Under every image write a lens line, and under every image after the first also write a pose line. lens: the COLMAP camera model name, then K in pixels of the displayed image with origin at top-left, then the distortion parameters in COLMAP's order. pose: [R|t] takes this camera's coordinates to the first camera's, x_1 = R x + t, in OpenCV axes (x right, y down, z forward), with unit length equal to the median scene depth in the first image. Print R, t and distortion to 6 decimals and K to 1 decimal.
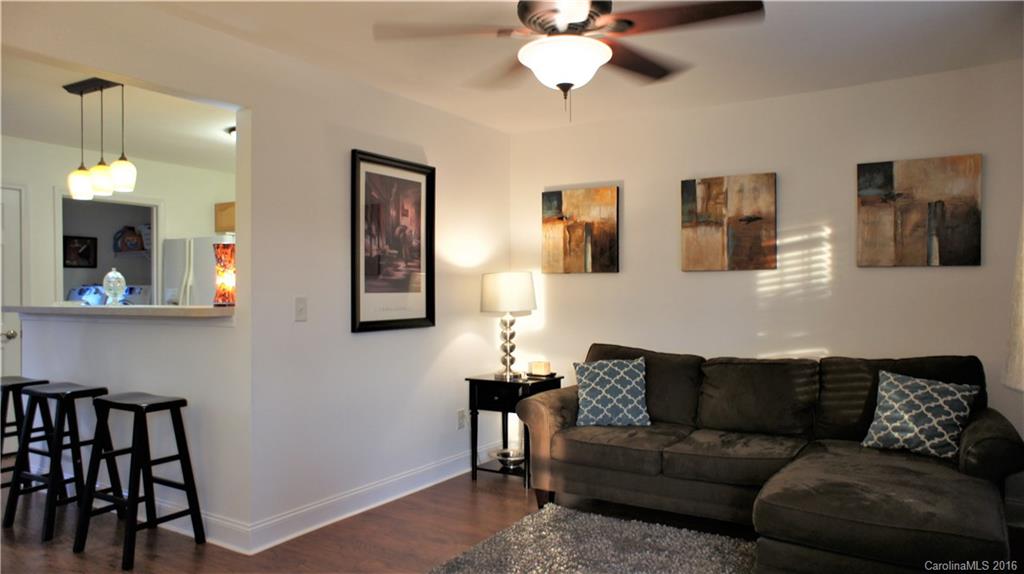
lens RADIAL K [[693.5, 0, 512.0], [0, 693.5, 287.0], [0, 0, 1]] dist [-0.074644, 0.096515]
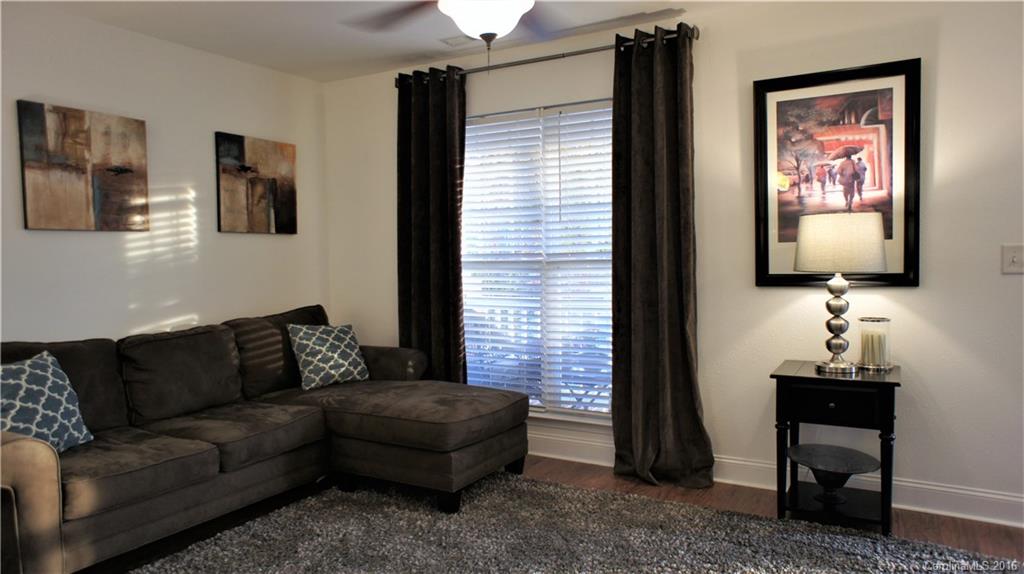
lens RADIAL K [[693.5, 0, 512.0], [0, 693.5, 287.0], [0, 0, 1]] dist [-0.074644, 0.096515]
pose [[-0.030958, -0.043039, 0.998594, -0.548984], [0.010333, 0.999005, 0.043377, 0.013423], [-0.999467, 0.011662, -0.030482, 0.597145]]
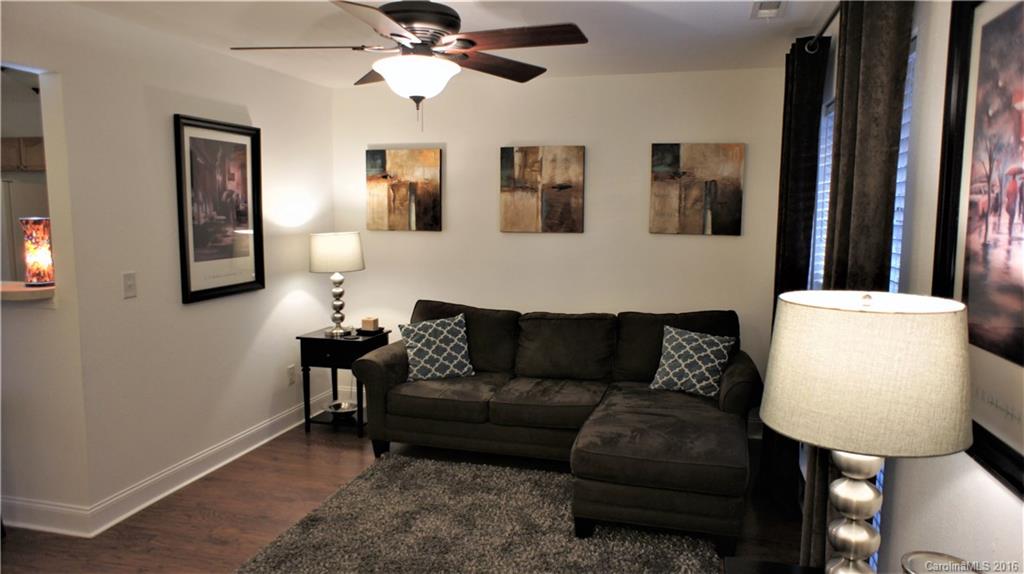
lens RADIAL K [[693.5, 0, 512.0], [0, 693.5, 287.0], [0, 0, 1]] dist [-0.074644, 0.096515]
pose [[0.958072, -0.023810, 0.285535, -0.057804], [-0.010587, 0.992919, 0.118320, -0.075569], [-0.286331, -0.116382, 0.951036, -0.063427]]
